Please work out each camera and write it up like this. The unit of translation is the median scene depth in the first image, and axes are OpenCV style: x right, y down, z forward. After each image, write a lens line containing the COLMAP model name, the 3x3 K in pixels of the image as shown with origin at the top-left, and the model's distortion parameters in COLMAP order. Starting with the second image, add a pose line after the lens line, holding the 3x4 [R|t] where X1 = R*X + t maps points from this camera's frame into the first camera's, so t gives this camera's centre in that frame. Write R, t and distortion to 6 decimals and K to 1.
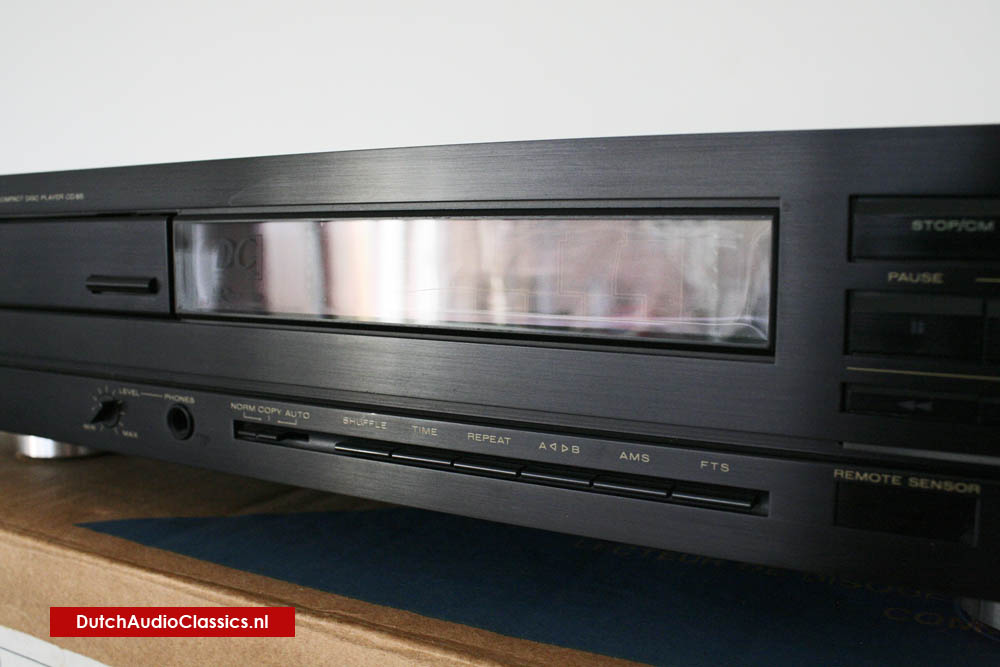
lens RADIAL K [[943.5, 0, 496.6], [0, 943.5, 332.5], [0, 0, 1]] dist [-0.120622, 0.015471]
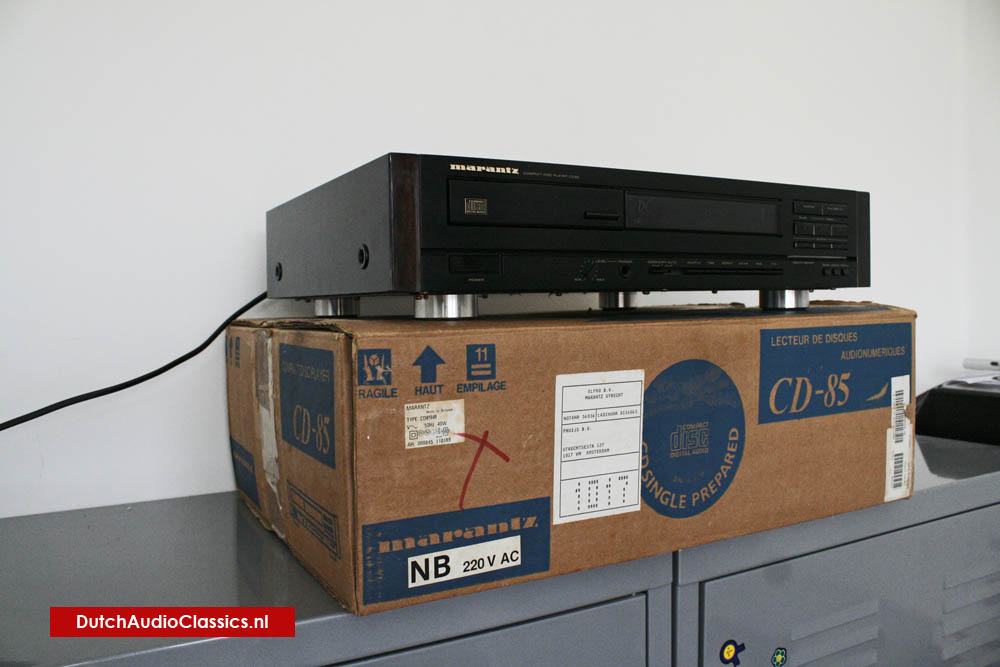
lens RADIAL K [[819.8, 0, 497.4], [0, 819.8, 334.1], [0, 0, 1]] dist [-0.177031, 0.142700]
pose [[0.535035, -0.043789, 0.843695, -2.421722], [0.113035, 0.993387, -0.020123, 0.274487], [-0.837234, 0.106134, 0.536446, 0.124941]]
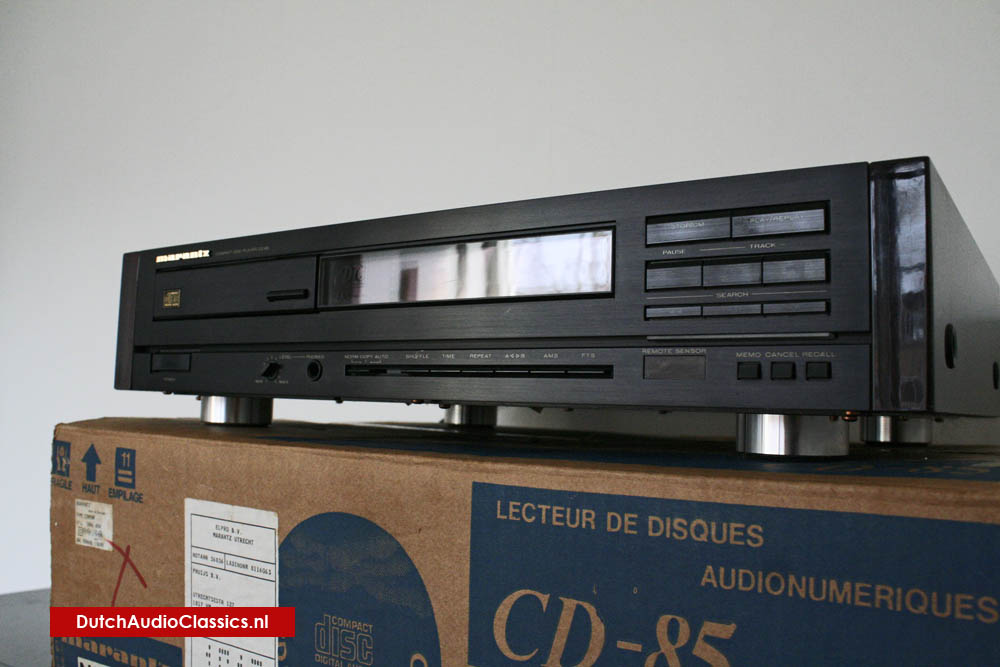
lens RADIAL K [[887.3, 0, 499.9], [0, 887.3, 334.6], [0, 0, 1]] dist [-0.159246, 0.126593]
pose [[0.995751, 0.026021, -0.088332, 0.153640], [-0.042696, 0.980367, -0.192502, 0.338684], [0.081589, 0.195455, 0.977313, -0.613423]]
